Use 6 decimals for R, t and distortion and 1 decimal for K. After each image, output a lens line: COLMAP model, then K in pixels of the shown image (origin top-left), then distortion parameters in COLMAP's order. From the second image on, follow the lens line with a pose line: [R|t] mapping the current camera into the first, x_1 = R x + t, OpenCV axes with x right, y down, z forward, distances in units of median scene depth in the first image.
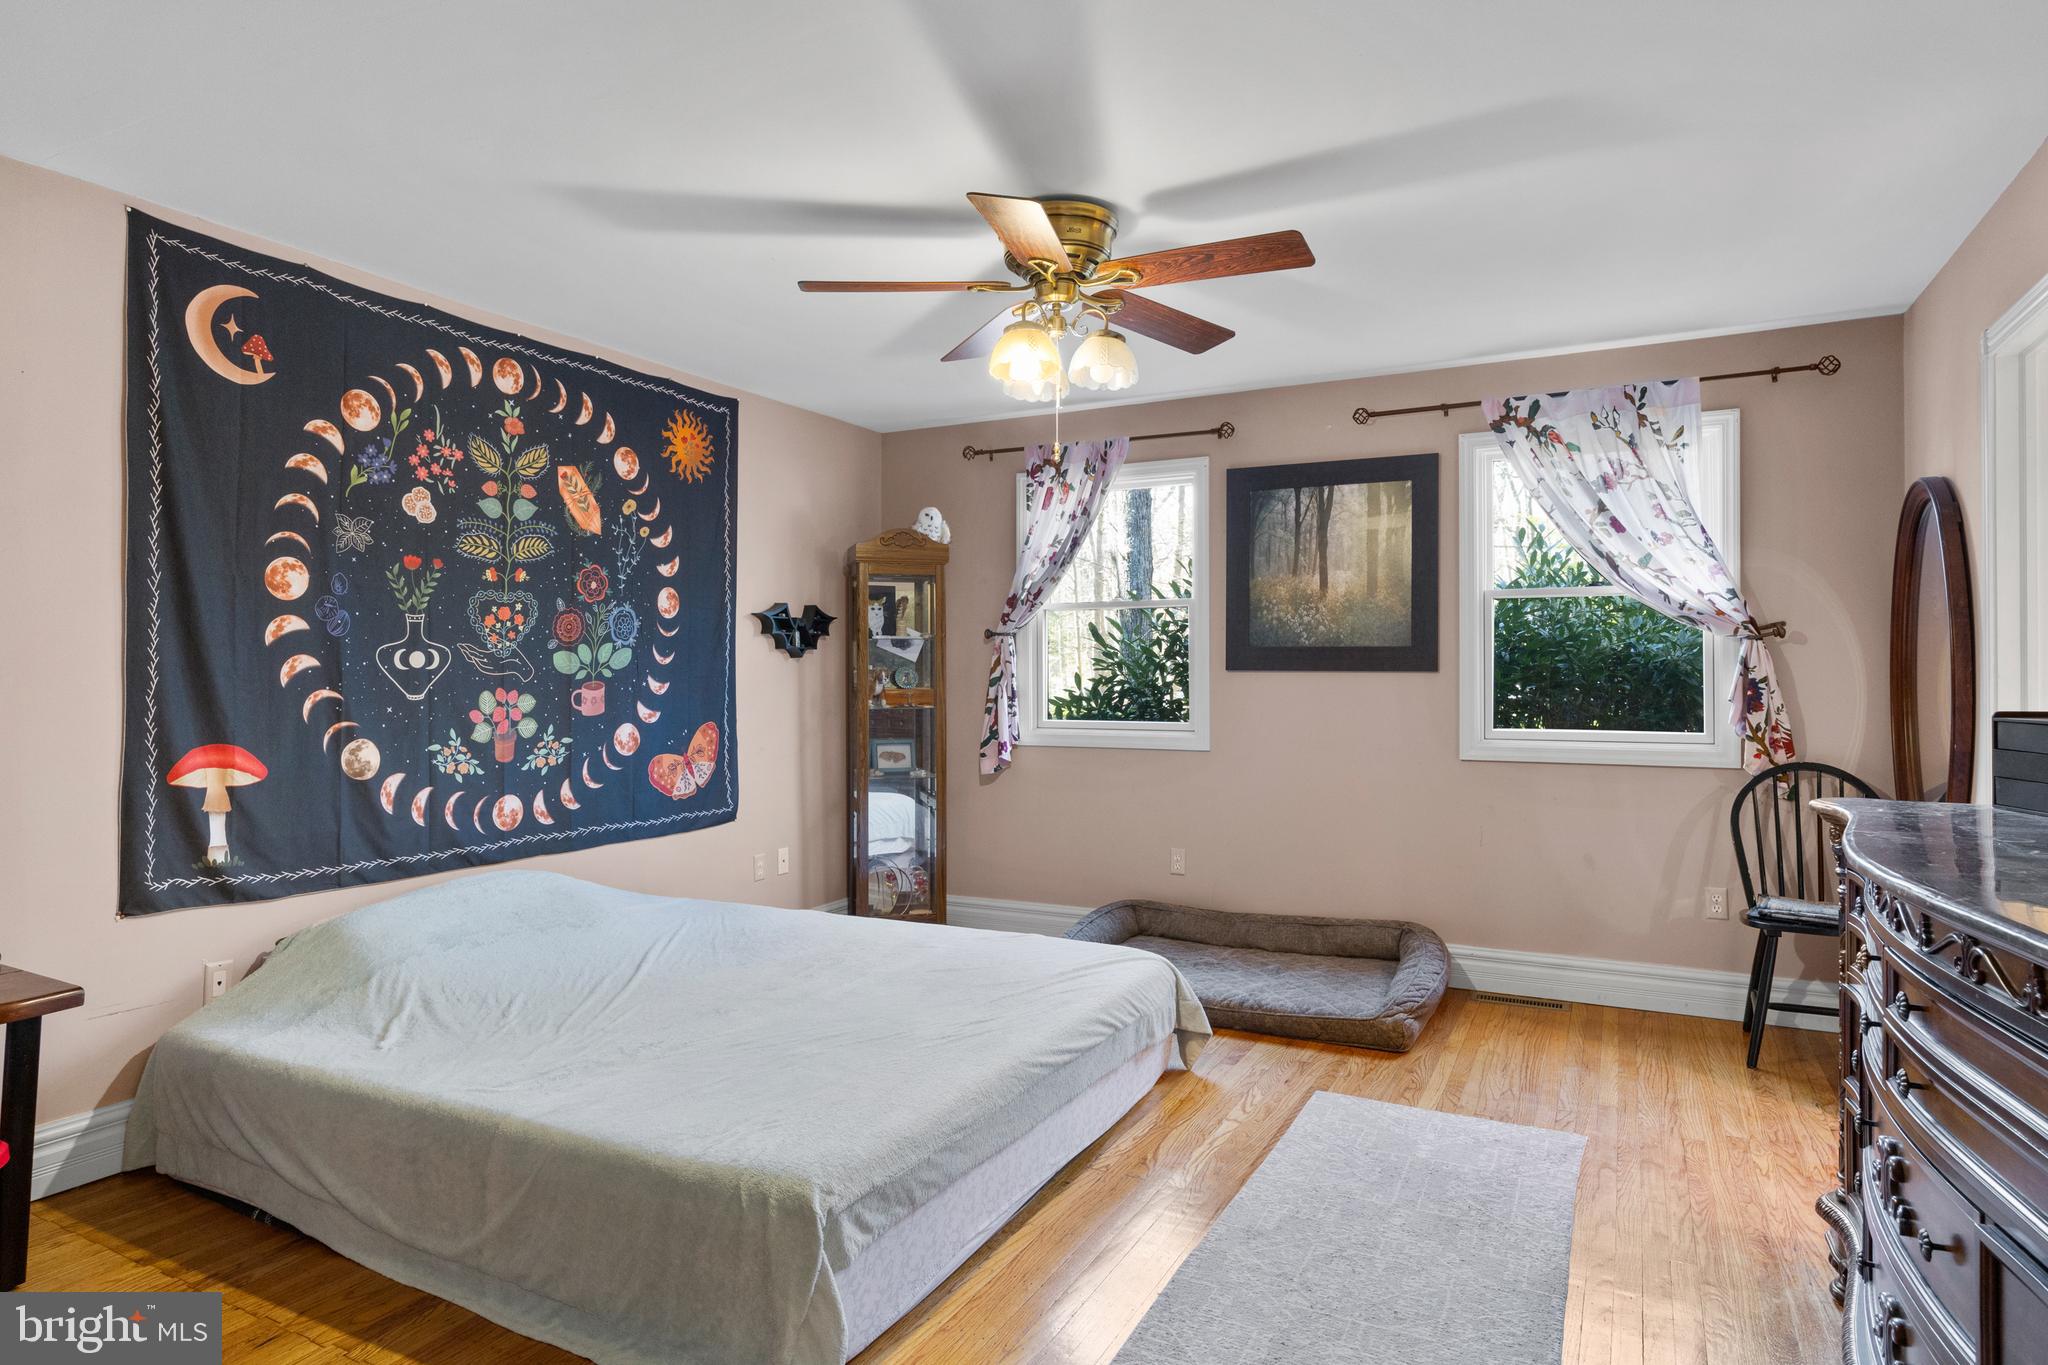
lens RADIAL K [[1153.2, 0, 1013.4], [0, 1153.2, 678.4], [0, 0, 1]] dist [0.000061, -0.000523]
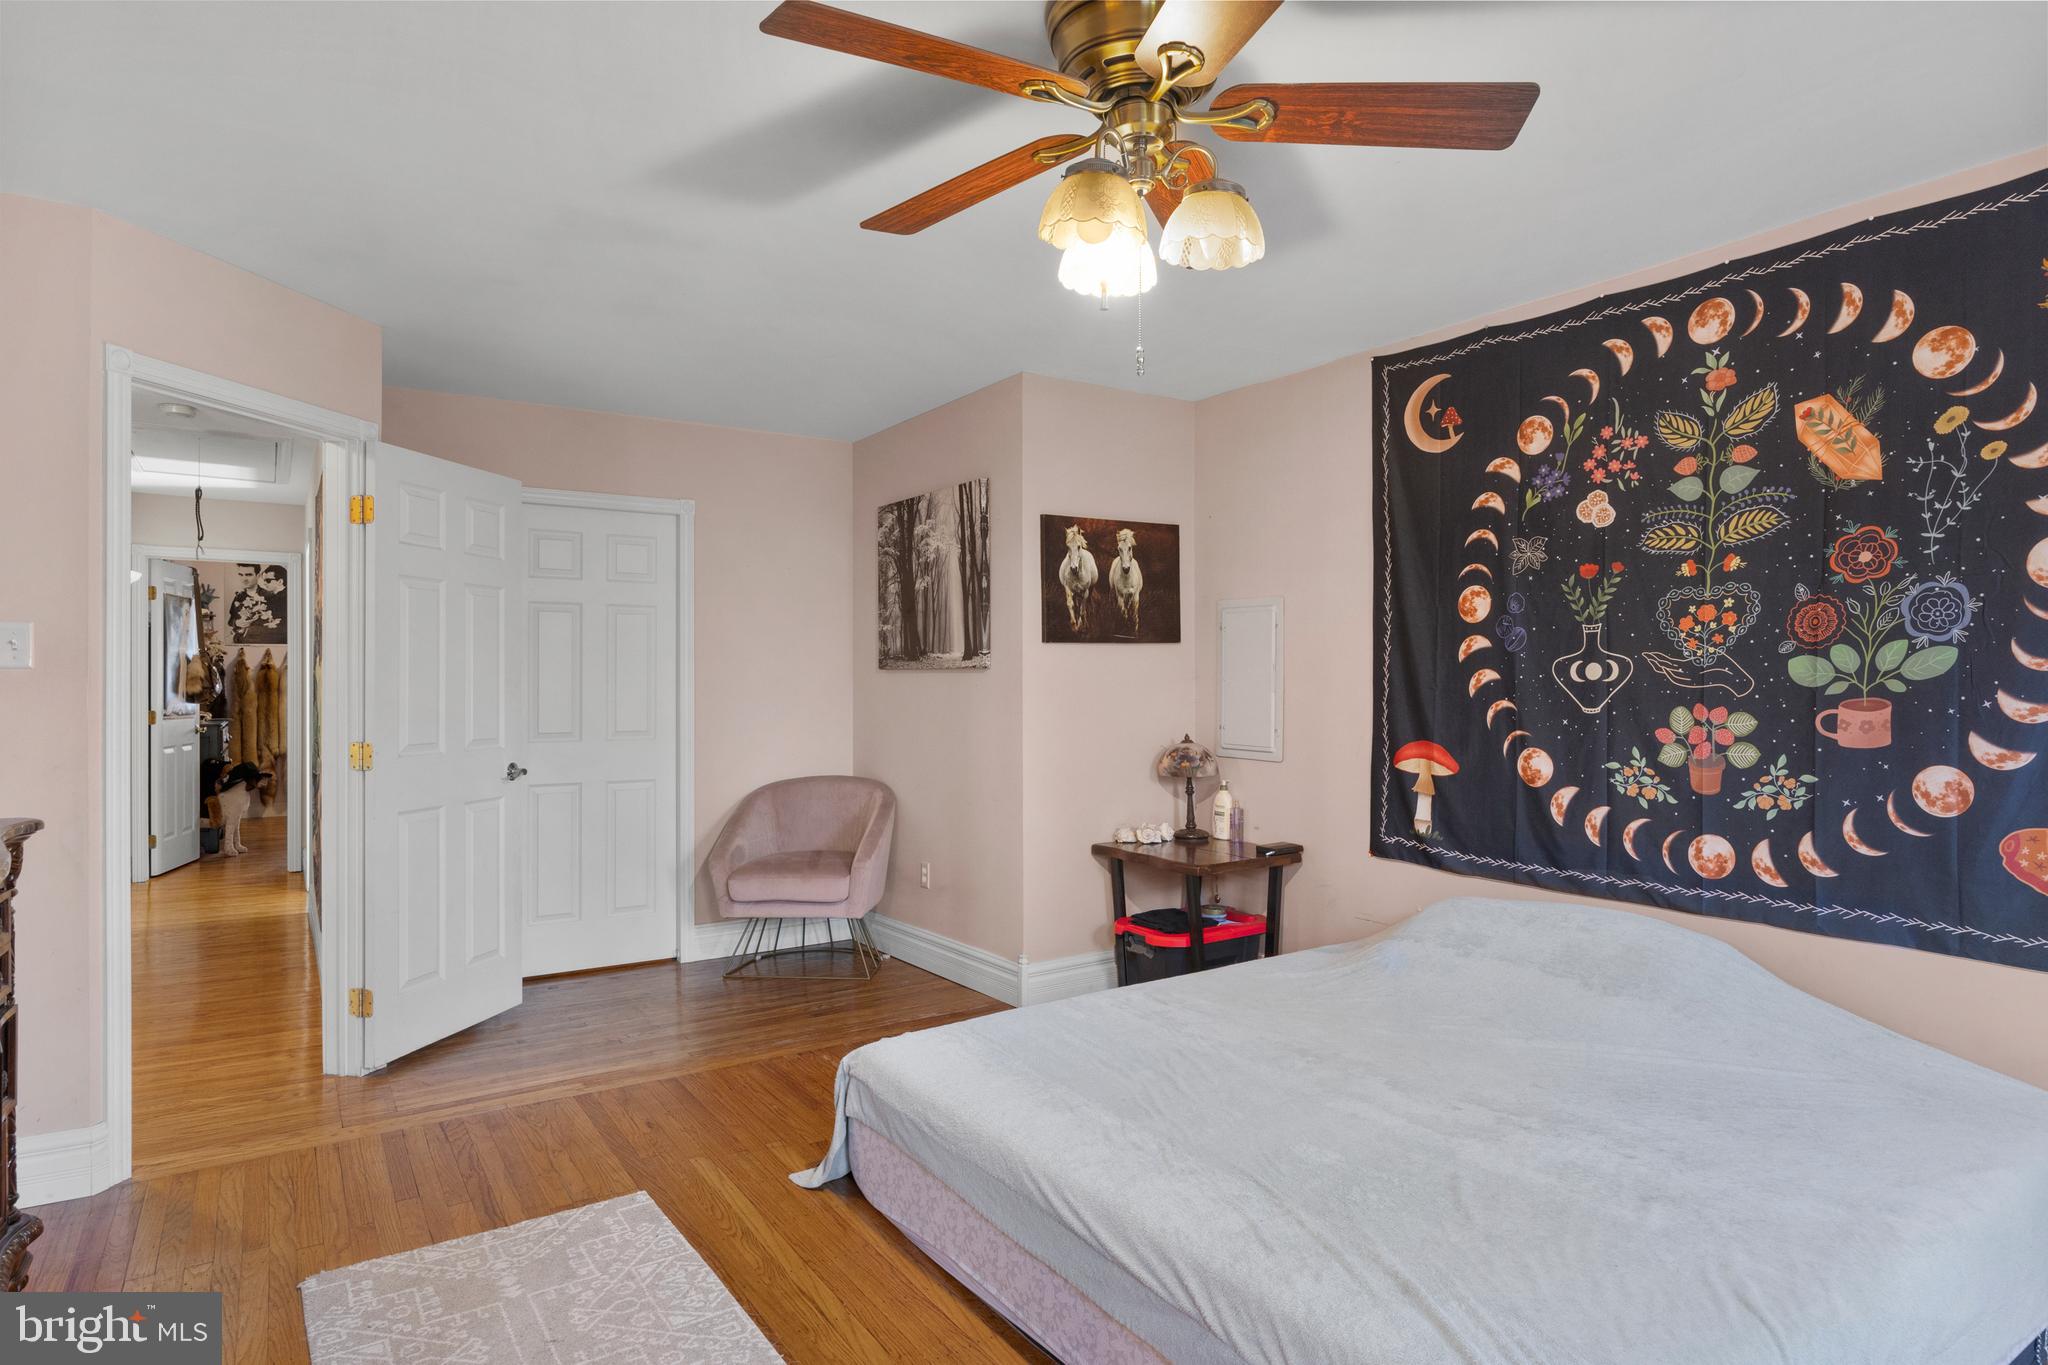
lens RADIAL K [[1153.2, 0, 1013.4], [0, 1153.2, 678.4], [0, 0, 1]] dist [0.000061, -0.000523]
pose [[-0.483272, 0.005012, -0.875456, 0.522759], [0.004139, 0.999986, 0.003440, -0.014792], [0.875461, -0.001961, -0.483285, 0.976869]]
